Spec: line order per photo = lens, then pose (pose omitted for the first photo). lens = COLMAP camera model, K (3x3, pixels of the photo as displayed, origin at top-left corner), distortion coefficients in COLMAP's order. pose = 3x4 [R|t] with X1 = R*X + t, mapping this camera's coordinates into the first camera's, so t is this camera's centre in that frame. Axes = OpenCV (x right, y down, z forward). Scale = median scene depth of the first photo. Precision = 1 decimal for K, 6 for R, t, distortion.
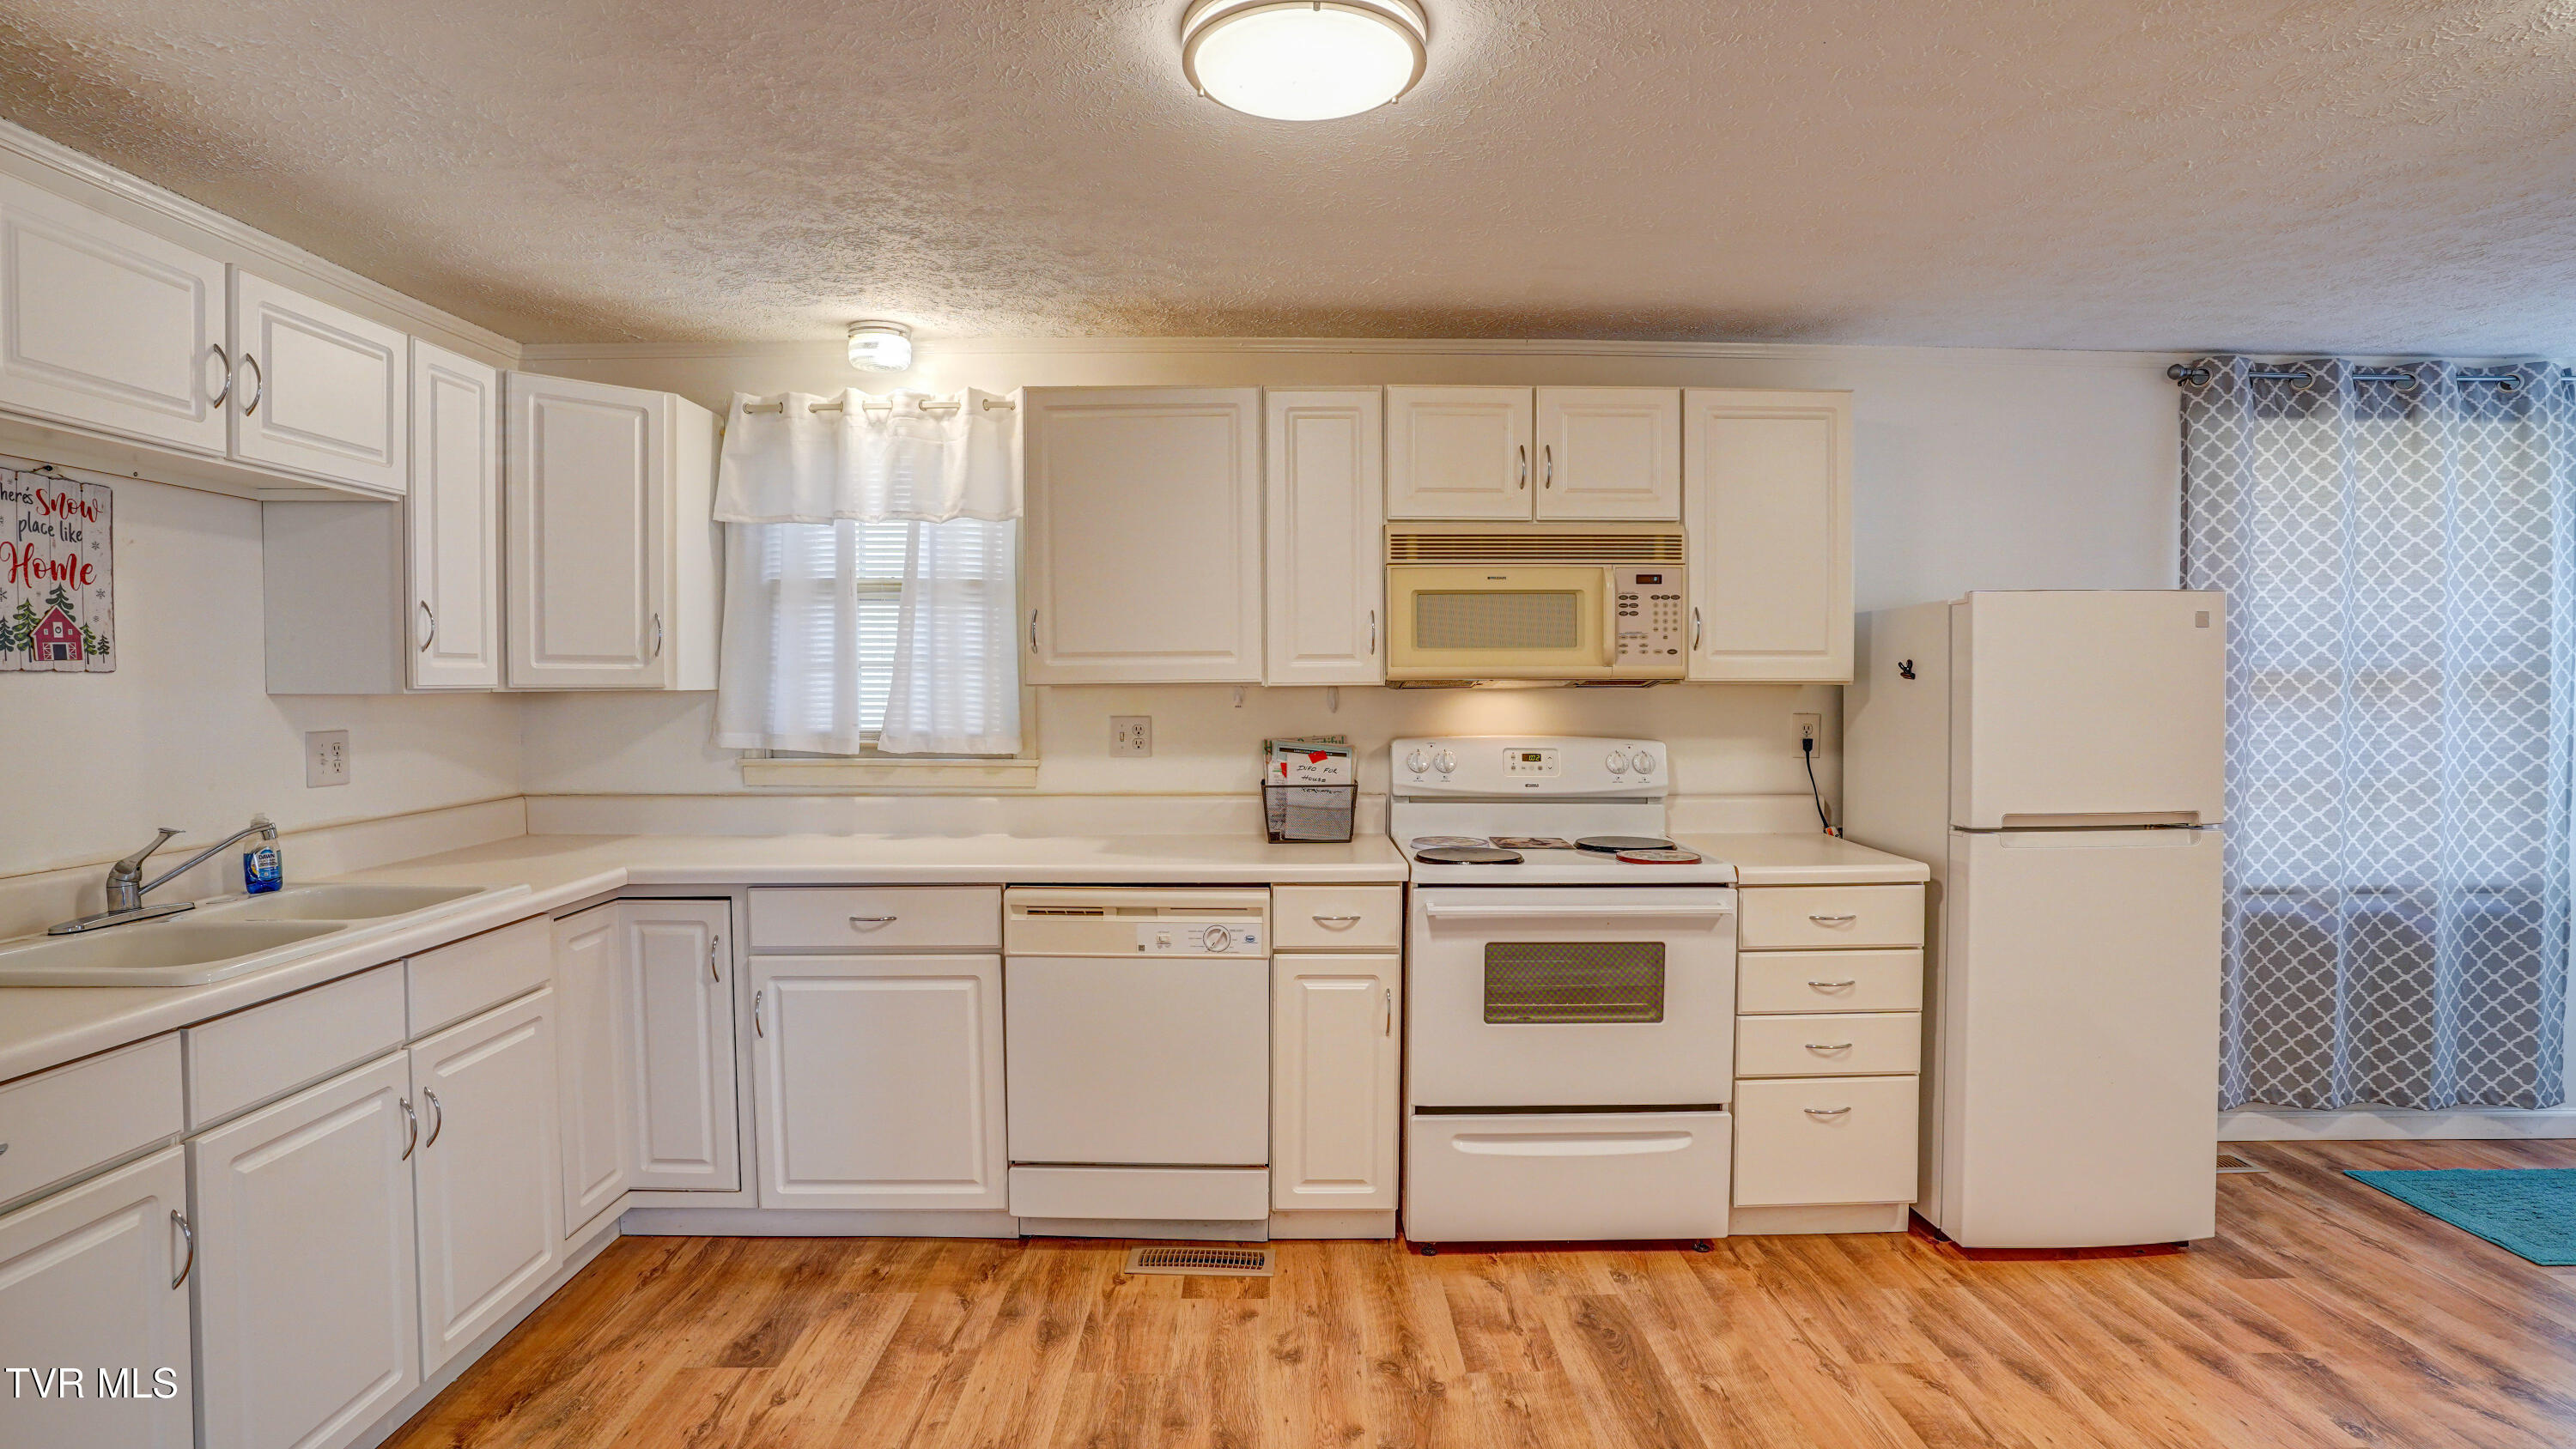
lens RADIAL K [[1268.1, 0, 1290.6], [0, 1268.1, 719.8], [0, 0, 1]] dist [-0.081163, 0.036023]
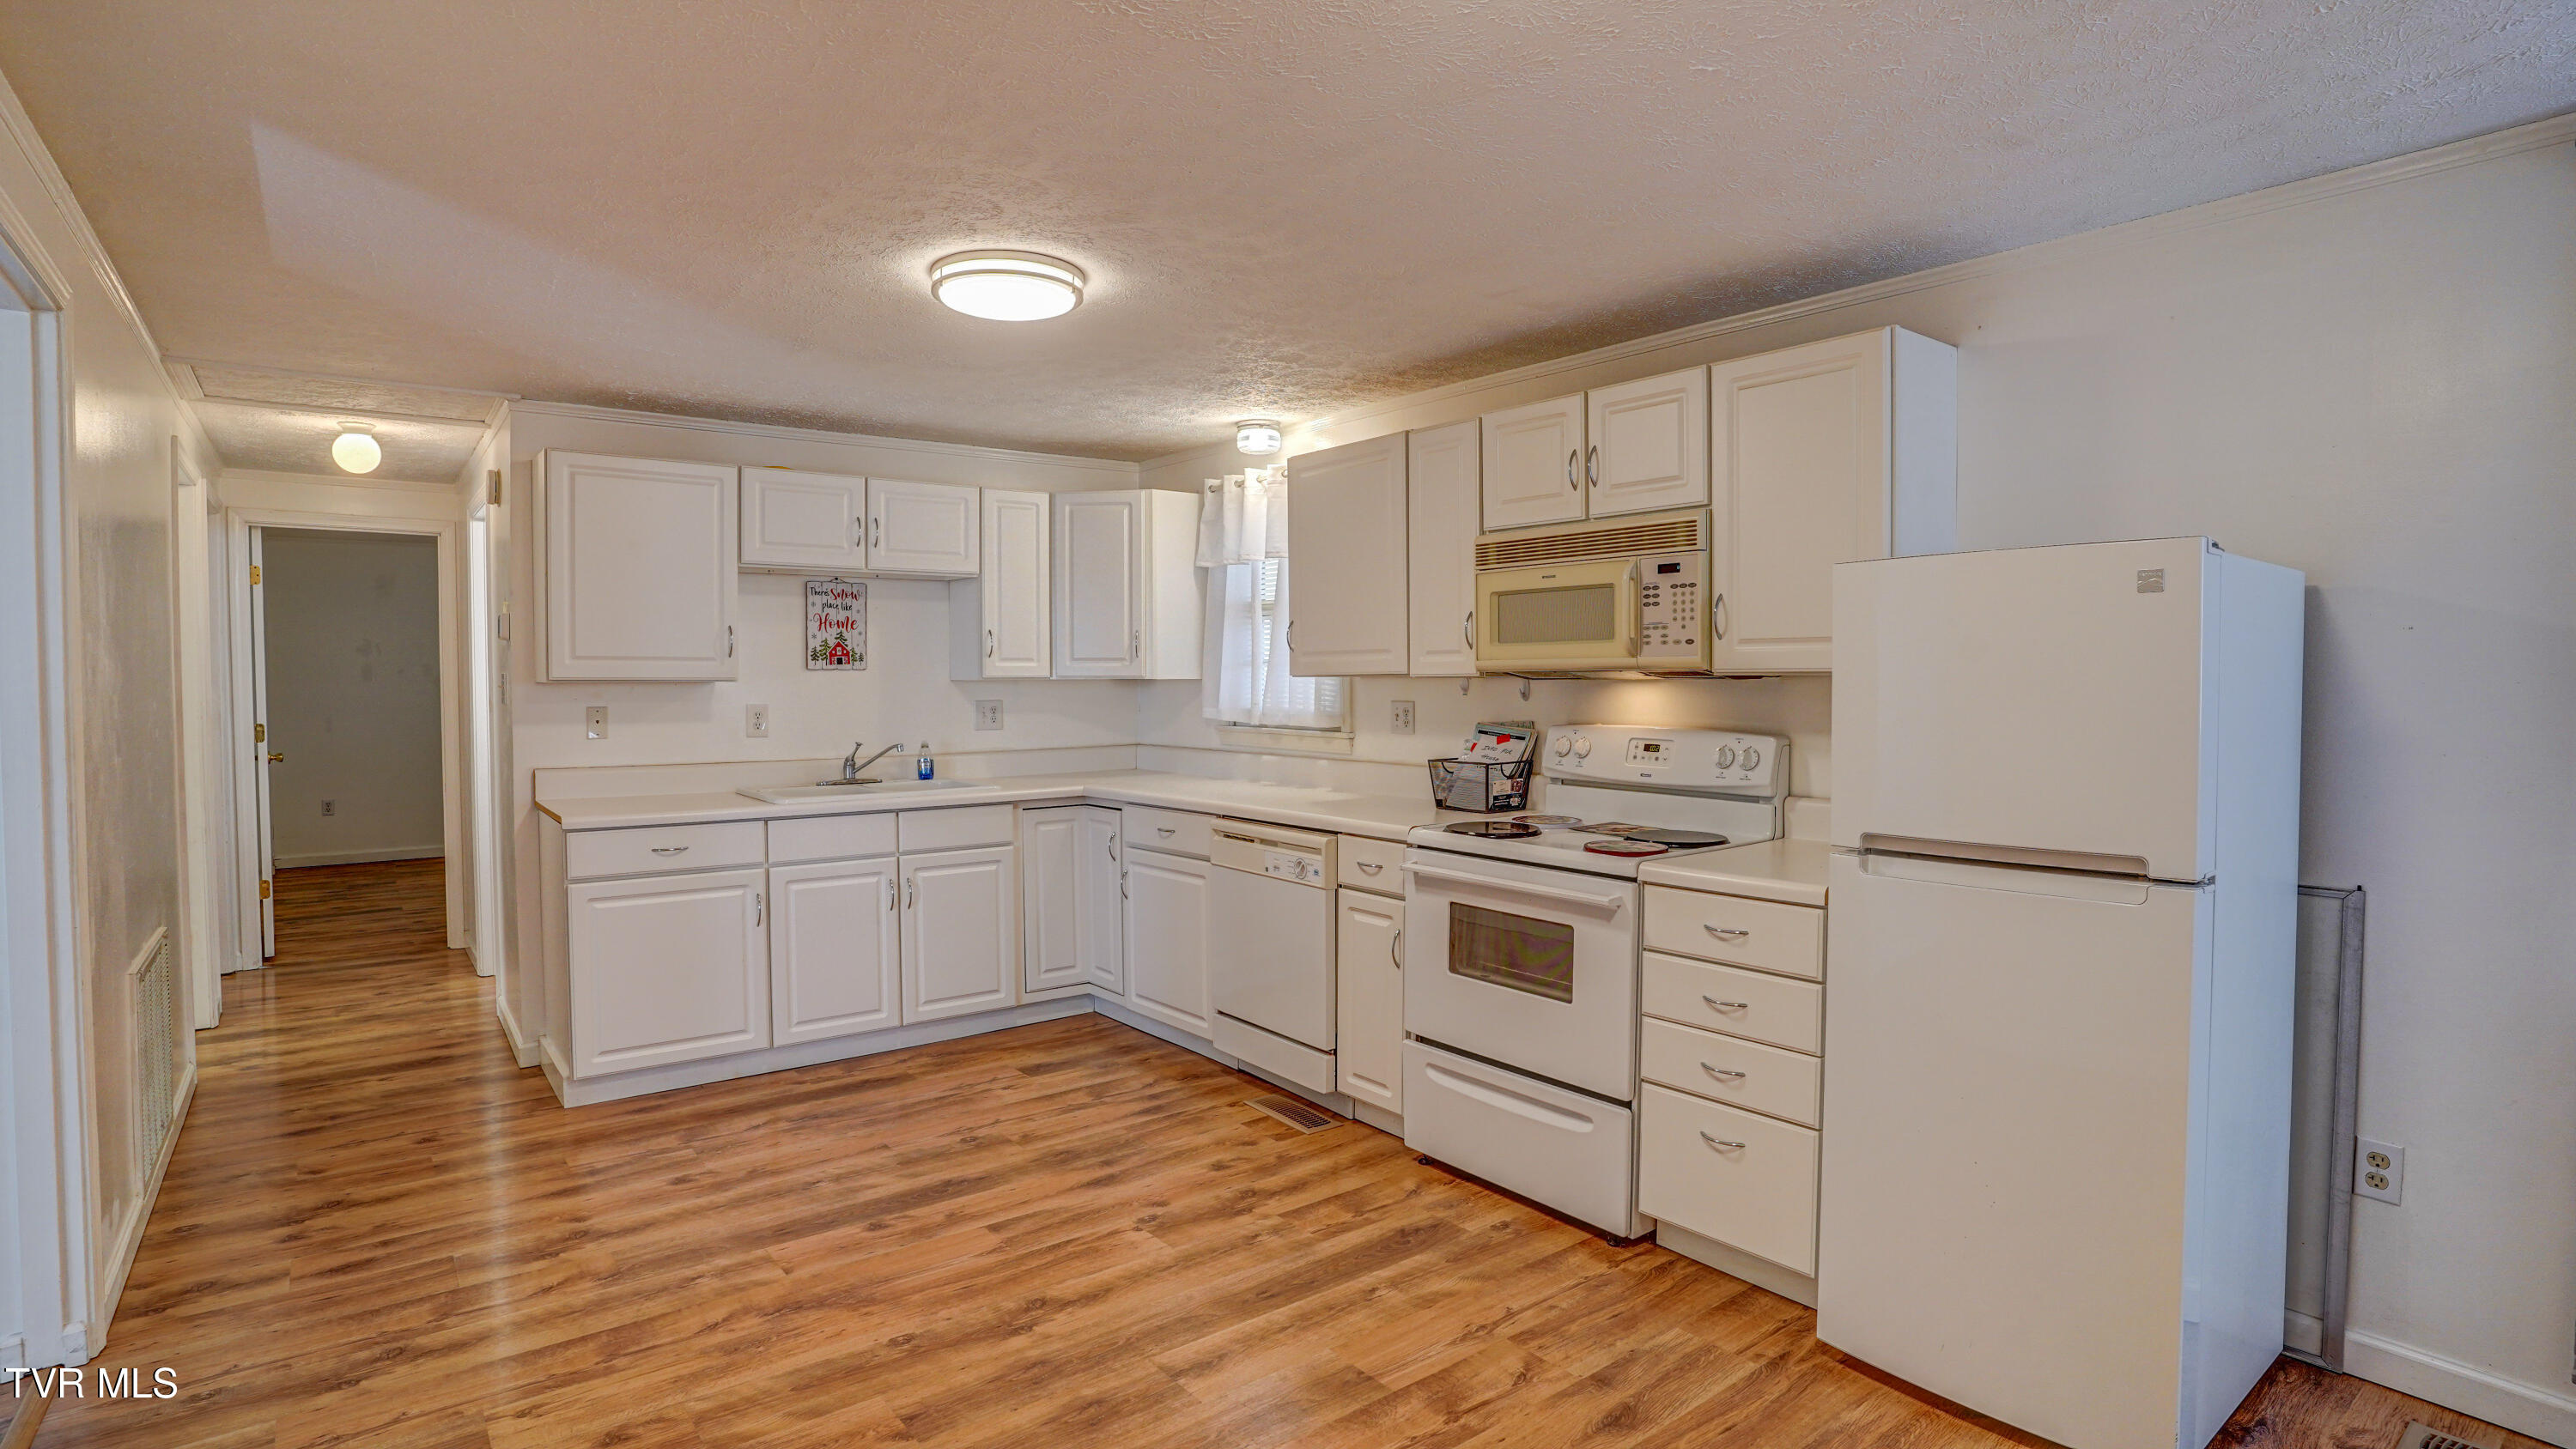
lens RADIAL K [[1268.1, 0, 1290.6], [0, 1268.1, 719.8], [0, 0, 1]] dist [-0.081163, 0.036023]
pose [[0.607798, 0.027233, -0.793625, 0.973276], [-0.022043, 0.999605, 0.017420, -0.004665], [0.793786, 0.006906, 0.608158, 0.188345]]
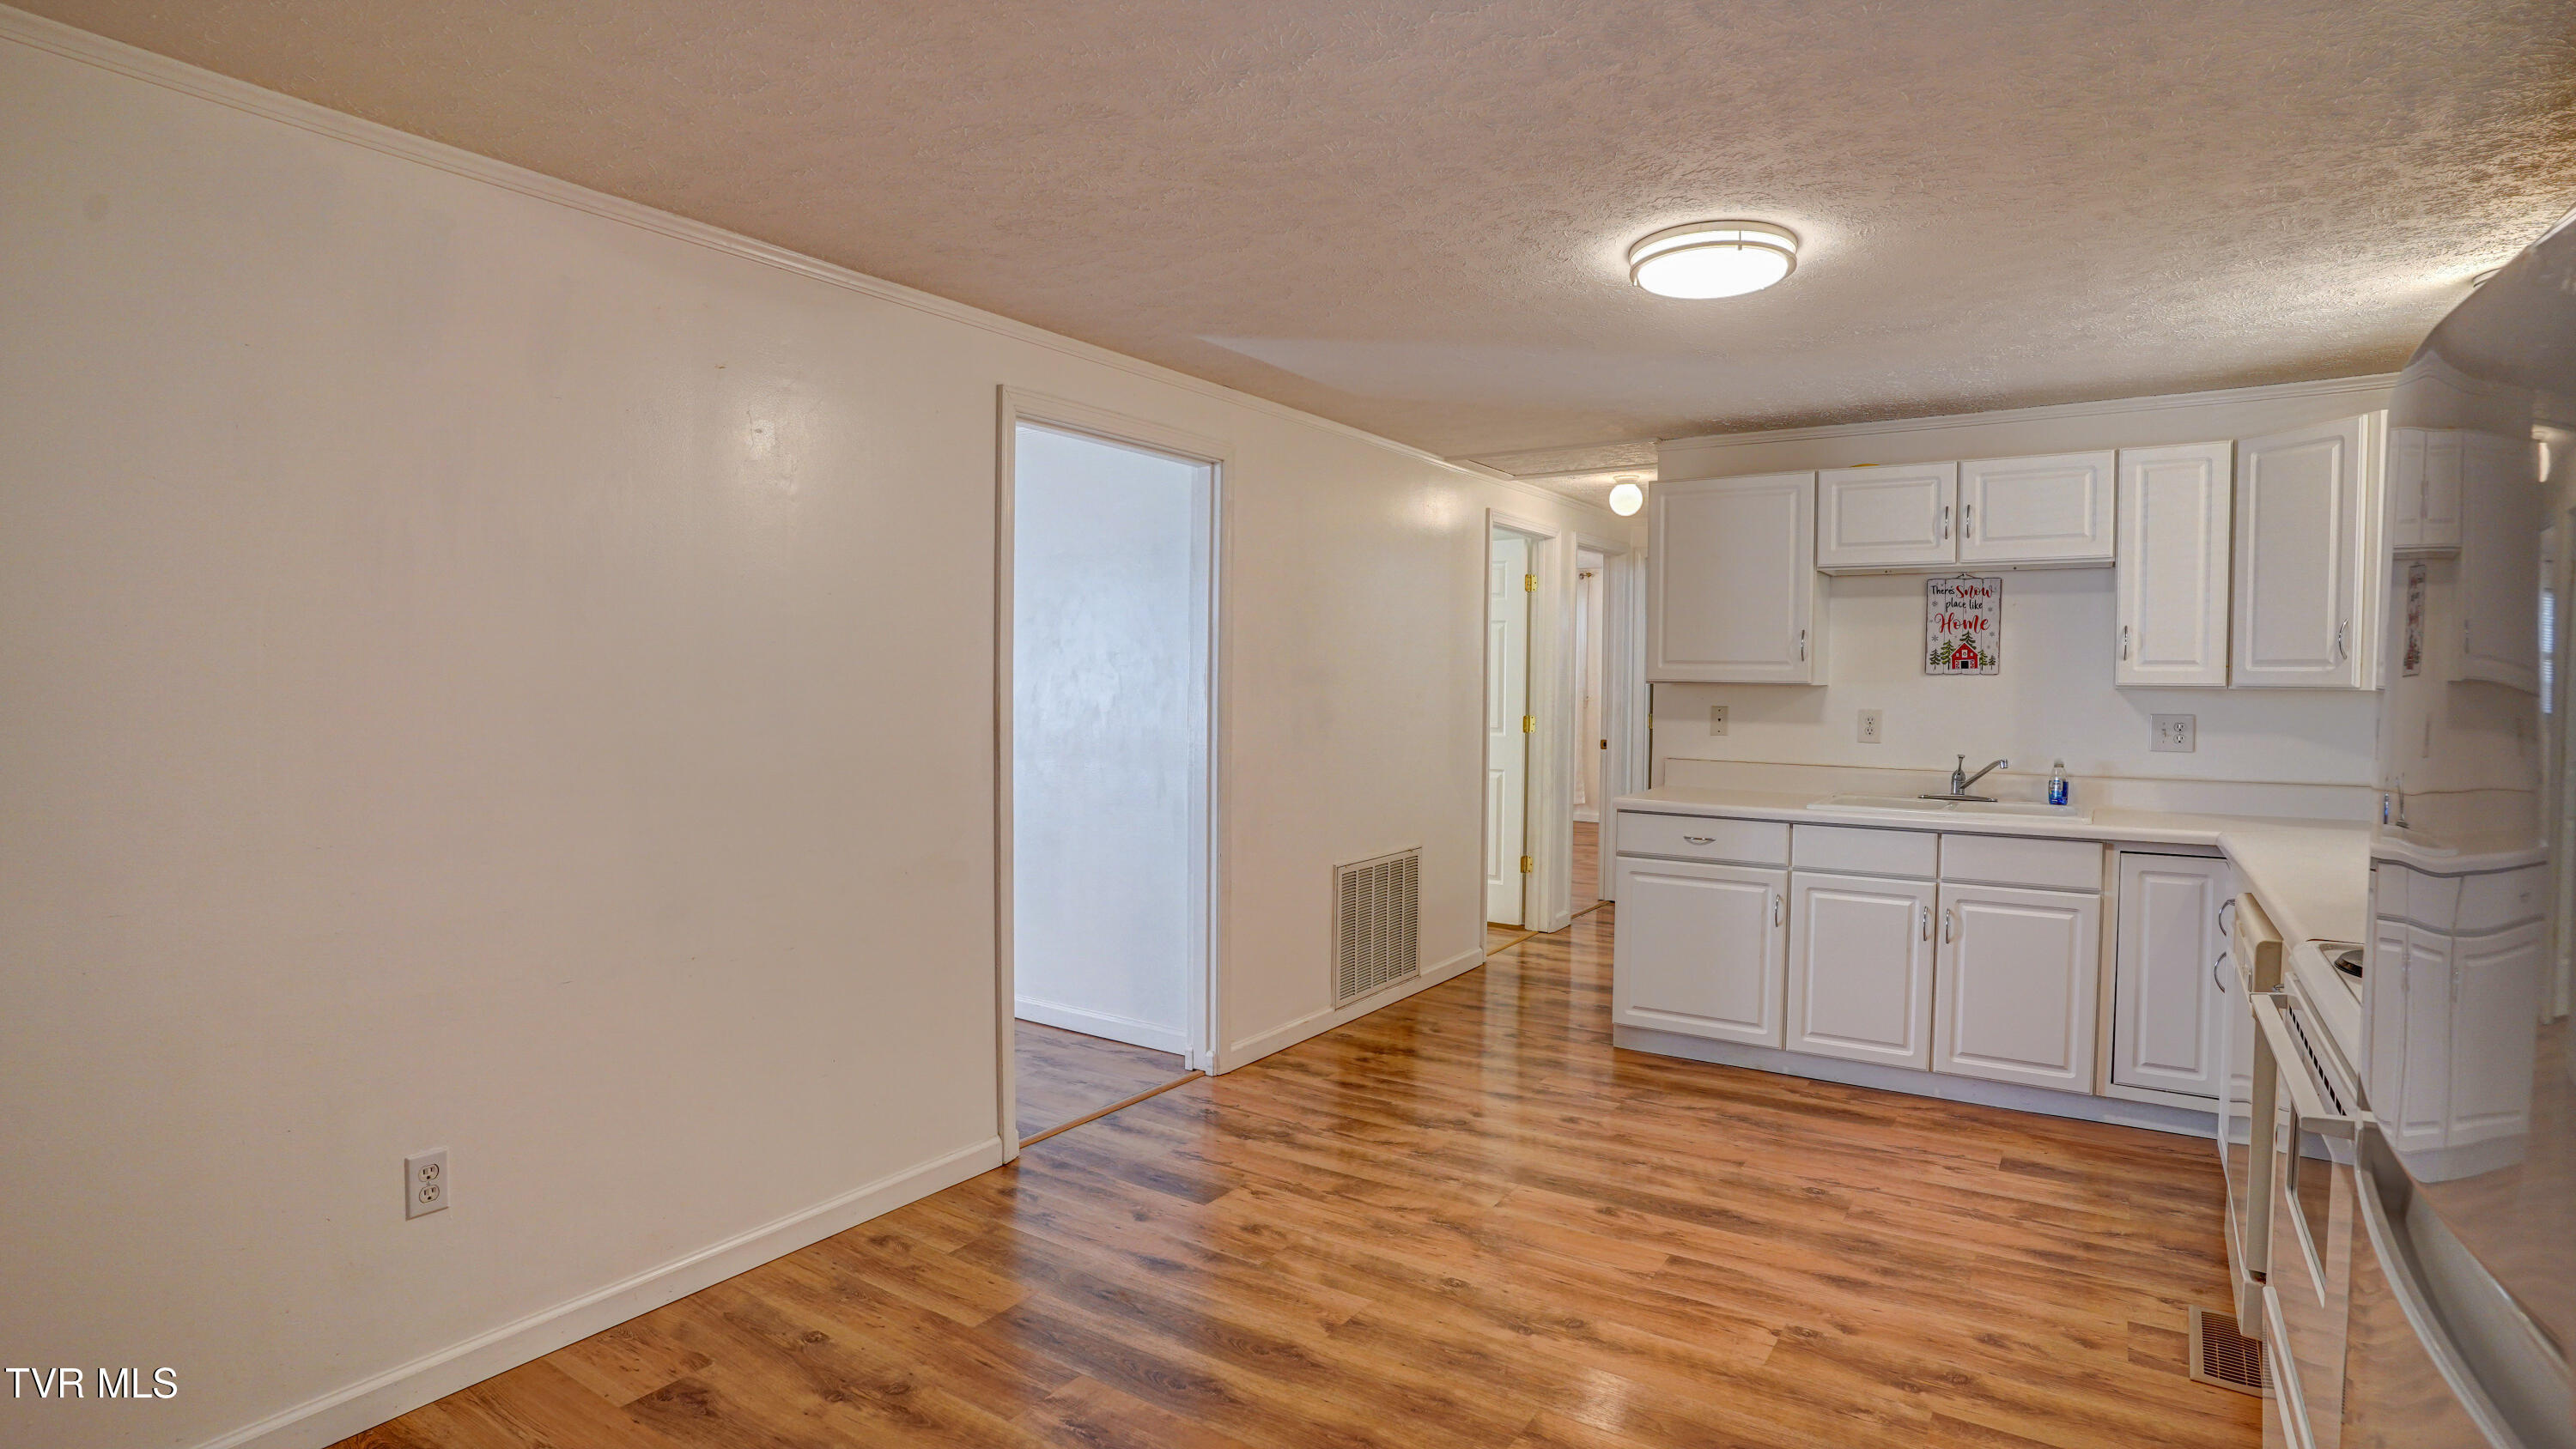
lens RADIAL K [[1268.1, 0, 1290.6], [0, 1268.1, 719.8], [0, 0, 1]] dist [-0.081163, 0.036023]
pose [[-0.564051, 0.025501, -0.825346, 0.983605], [-0.030591, 0.998192, 0.051747, -0.027241], [0.825173, 0.054436, -0.562251, 0.915441]]
